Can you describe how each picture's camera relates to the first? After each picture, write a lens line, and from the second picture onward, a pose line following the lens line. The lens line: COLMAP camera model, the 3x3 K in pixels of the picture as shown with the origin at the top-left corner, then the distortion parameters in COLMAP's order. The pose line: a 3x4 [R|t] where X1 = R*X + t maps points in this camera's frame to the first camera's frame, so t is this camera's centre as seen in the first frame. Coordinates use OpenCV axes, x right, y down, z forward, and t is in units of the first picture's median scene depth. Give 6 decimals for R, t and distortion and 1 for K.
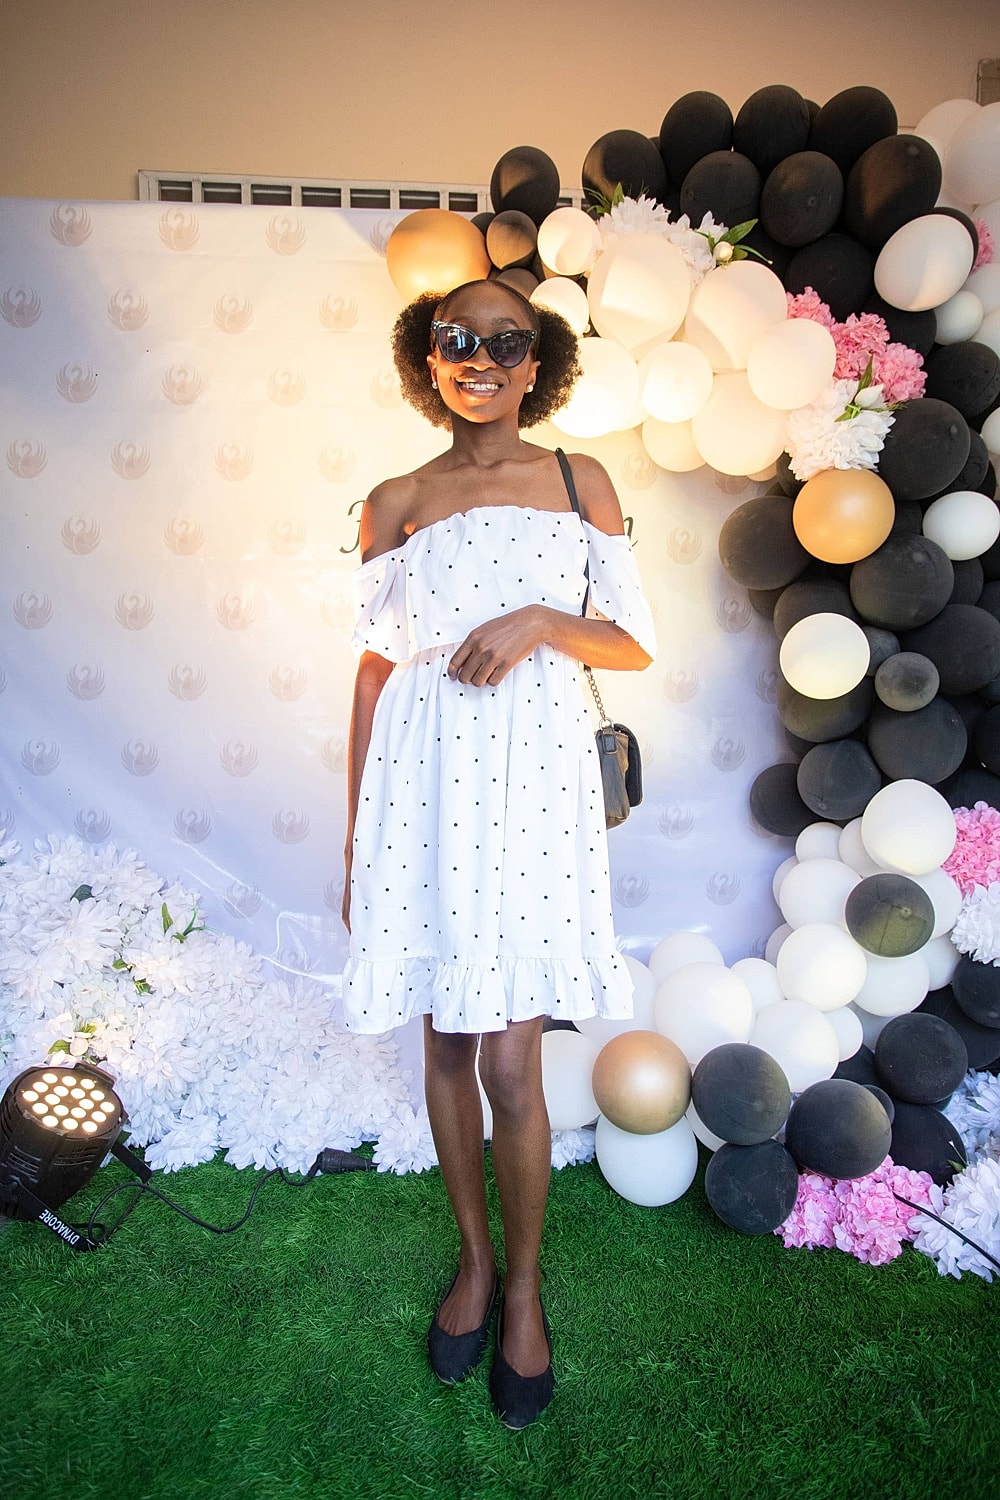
lens RADIAL K [[866.2, 0, 506.7], [0, 866.2, 749.2], [0, 0, 1]] dist [-0.036299, 0.015260]
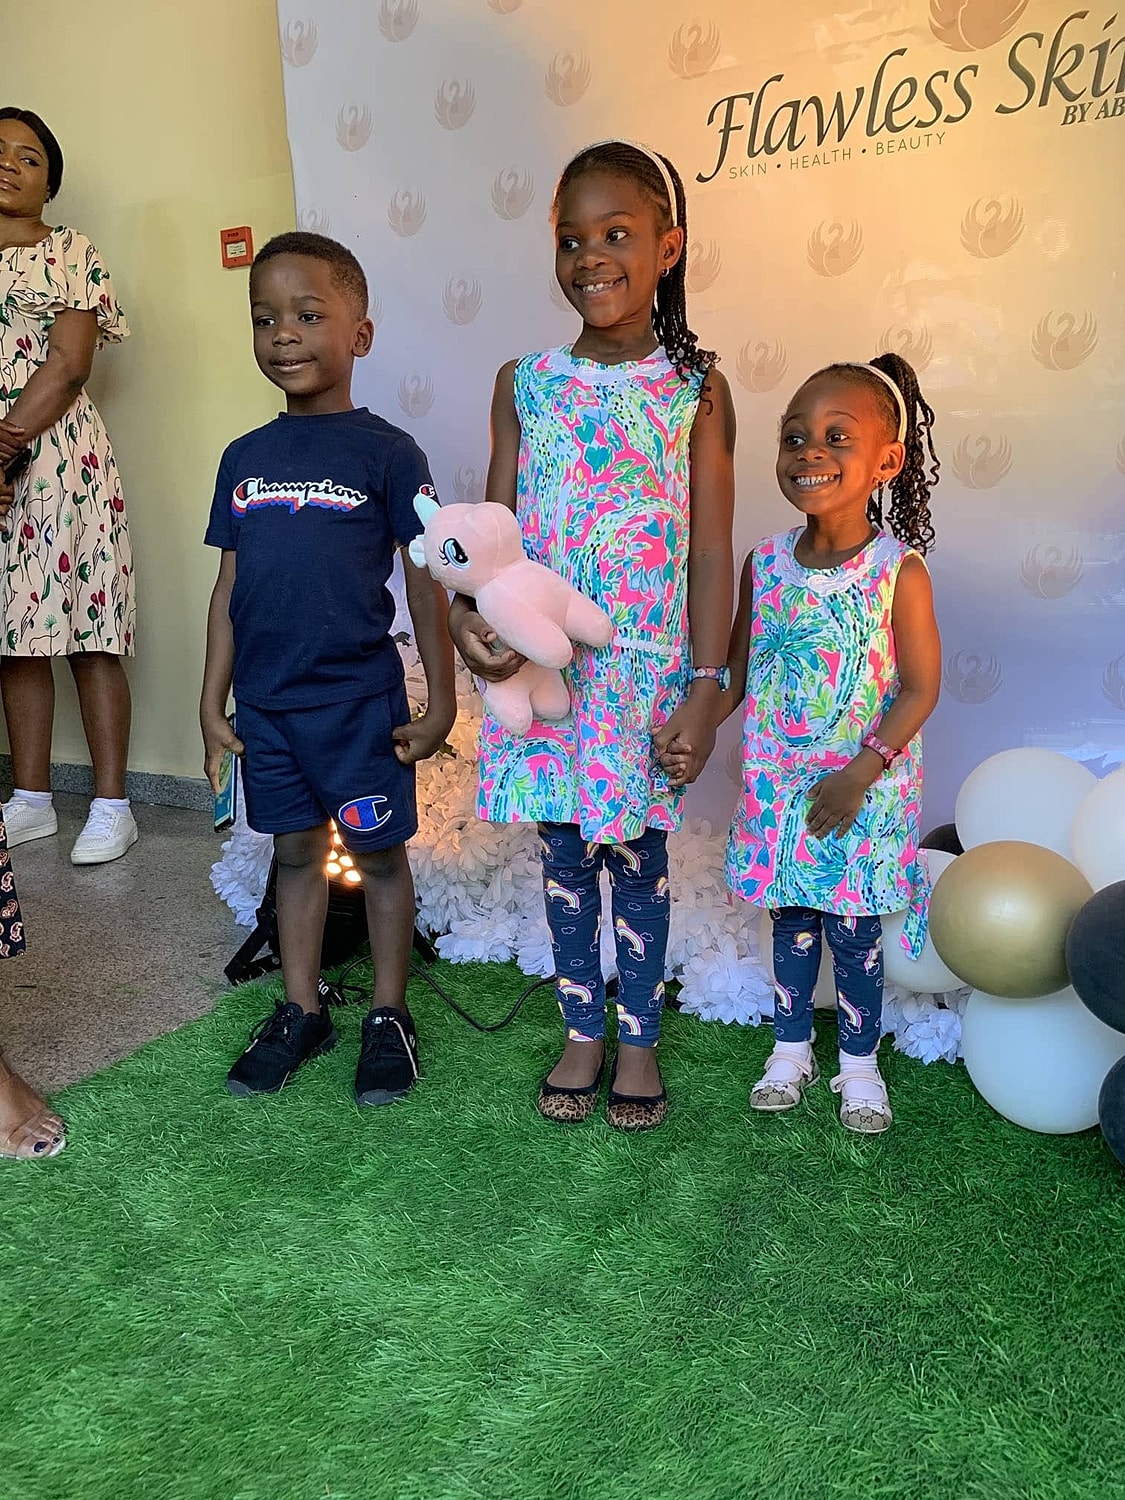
lens RADIAL K [[1178.4, 0, 559.9], [0, 1178.4, 726.7], [0, 0, 1]] dist [0.037682, -0.028940]
pose [[0.843320, 0.065877, -0.533359, 0.306984], [-0.021832, 0.995839, 0.088480, 0.159327], [0.536968, -0.062973, 0.841249, 0.089559]]
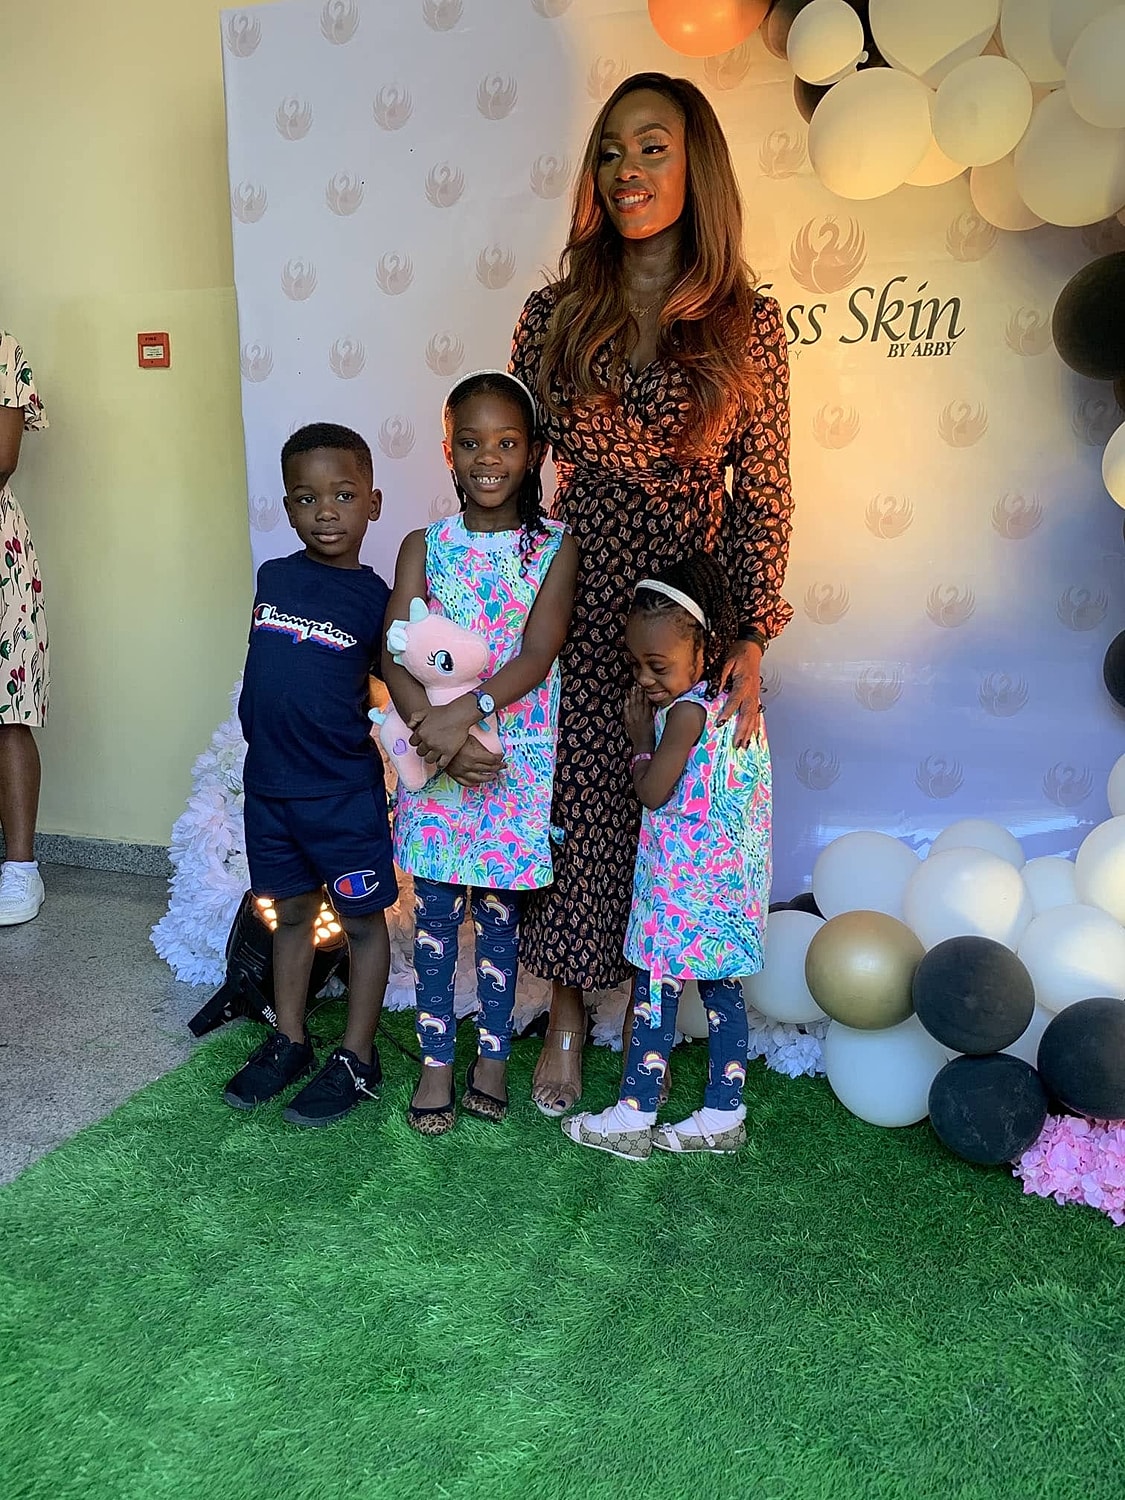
lens RADIAL K [[1178.4, 0, 566.7], [0, 1178.4, 732.3], [0, 0, 1]] dist [0.037682, -0.028940]
pose [[0.924994, 0.063048, -0.374713, 0.285503], [-0.042147, 0.997077, 0.063725, 0.082350], [0.377636, -0.043152, 0.924948, -0.171436]]
